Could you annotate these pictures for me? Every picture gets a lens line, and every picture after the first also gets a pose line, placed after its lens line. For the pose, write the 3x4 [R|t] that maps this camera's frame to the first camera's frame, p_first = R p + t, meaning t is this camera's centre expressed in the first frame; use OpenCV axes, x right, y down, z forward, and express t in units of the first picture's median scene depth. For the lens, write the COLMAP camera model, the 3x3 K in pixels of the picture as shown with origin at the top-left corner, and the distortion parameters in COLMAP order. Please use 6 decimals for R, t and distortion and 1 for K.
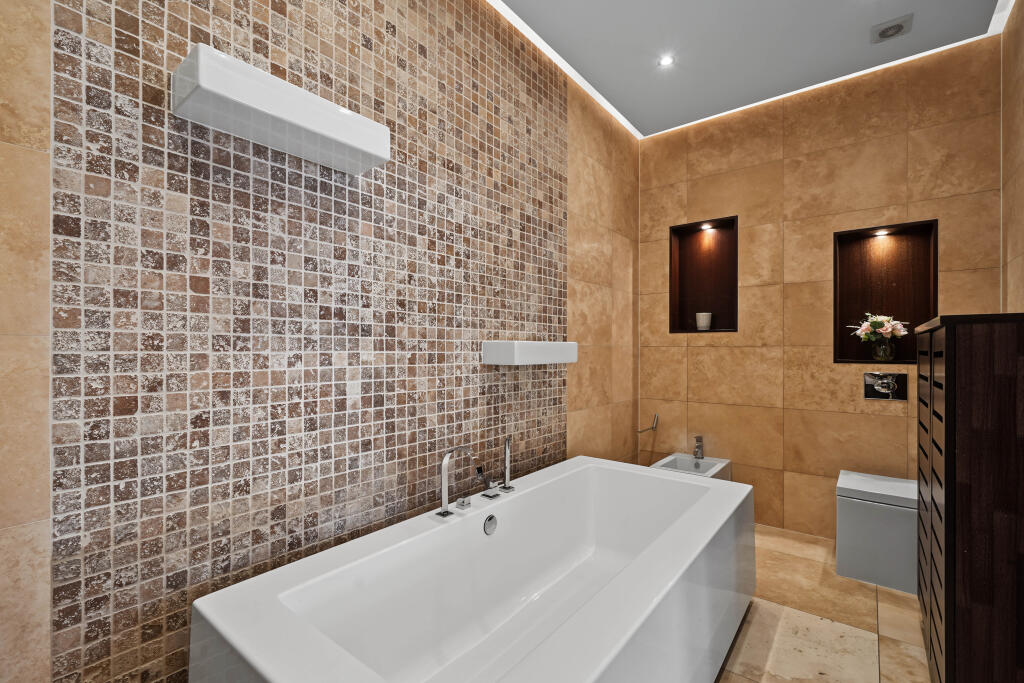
lens RADIAL K [[450.5, 0, 512.0], [0, 450.5, 341.5], [0, 0, 1]] dist [0.000563, 0.000051]
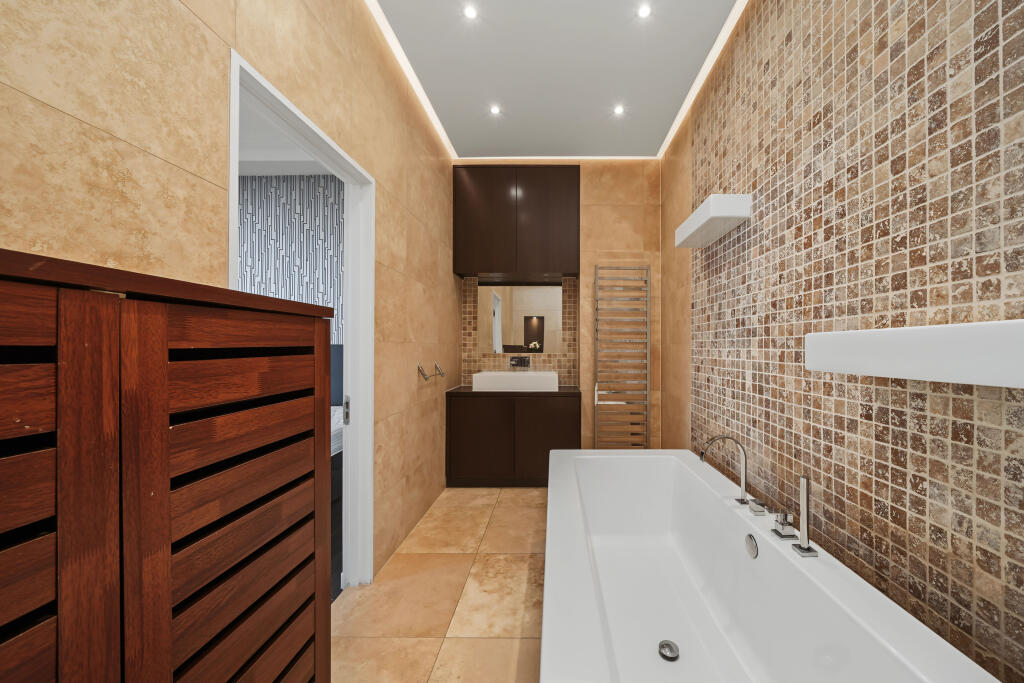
lens RADIAL K [[363.1, 0, 512.0], [0, 363.1, 341.5], [0, 0, 1]] dist [-0.000822, -0.000176]
pose [[-0.851146, -0.019182, -0.524579, 0.667838], [-0.002401, 0.999464, -0.032652, 0.030649], [0.524924, -0.026532, -0.850736, 1.265108]]
